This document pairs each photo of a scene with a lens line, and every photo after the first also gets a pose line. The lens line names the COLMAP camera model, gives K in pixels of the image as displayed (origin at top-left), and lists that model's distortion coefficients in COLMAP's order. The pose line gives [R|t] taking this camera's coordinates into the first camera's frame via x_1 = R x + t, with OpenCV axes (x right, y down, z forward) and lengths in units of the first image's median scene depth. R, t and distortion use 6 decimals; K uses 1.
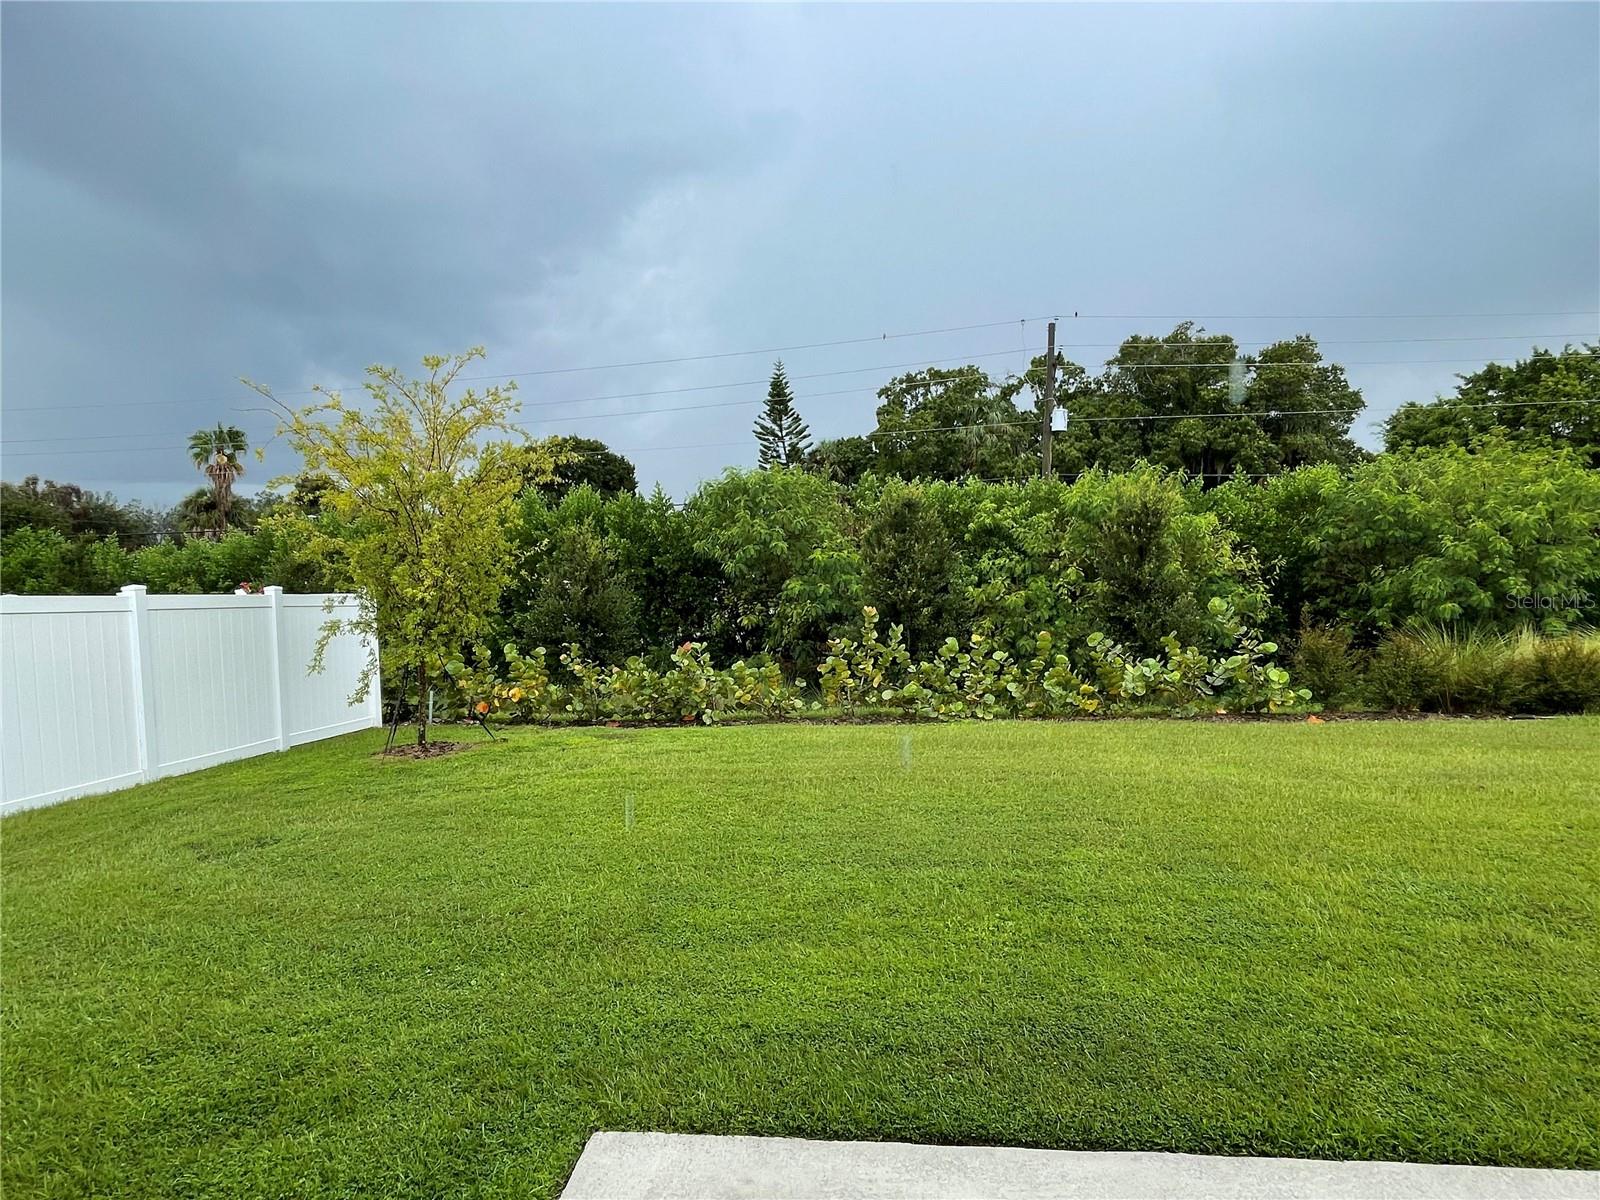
lens RADIAL K [[854.6, 0, 794.3], [0, 854.6, 621.5], [0, 0, 1]] dist [-0.011508, 0.002284]
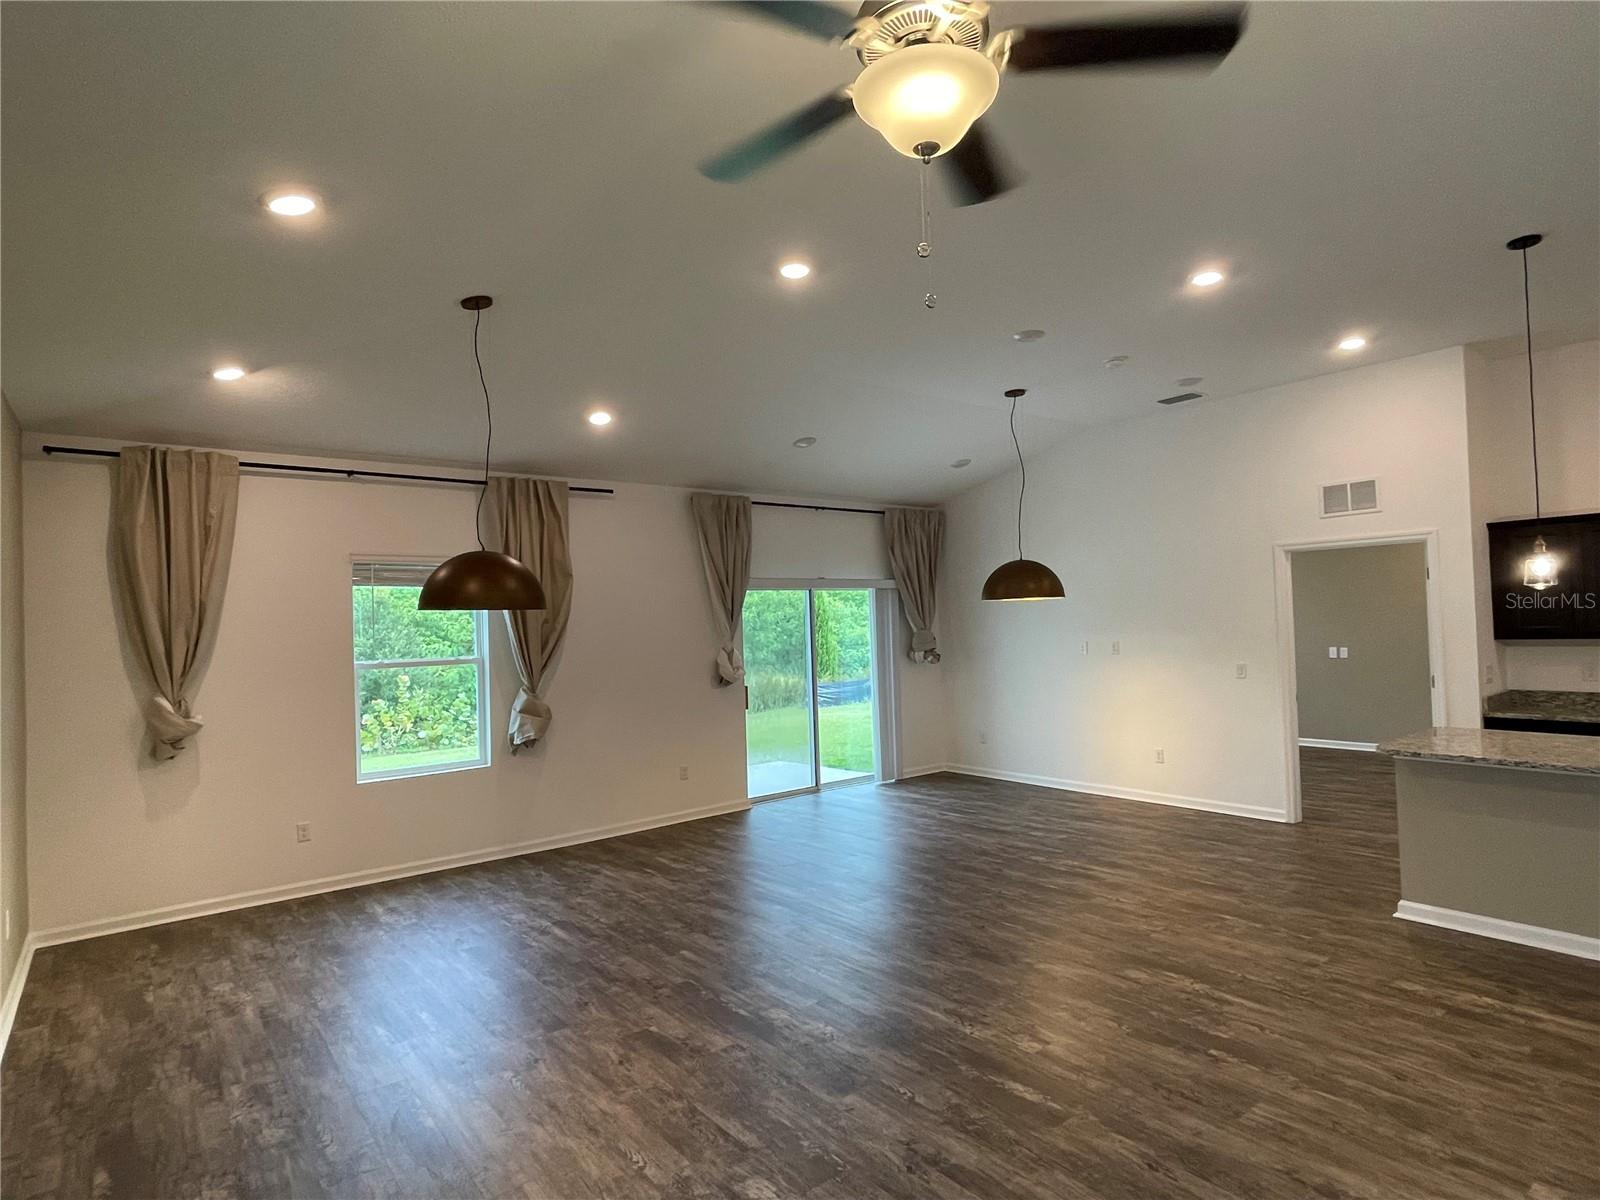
lens RADIAL K [[862.5, 0, 803.5], [0, 862.5, 602.2], [0, 0, 1]] dist [-0.003258, 0.000739]
pose [[0.717009, 0.017432, 0.696846, -0.483140], [0.073234, 0.992271, -0.100175, 0.060331], [-0.693206, 0.122859, 0.710191, -0.569201]]
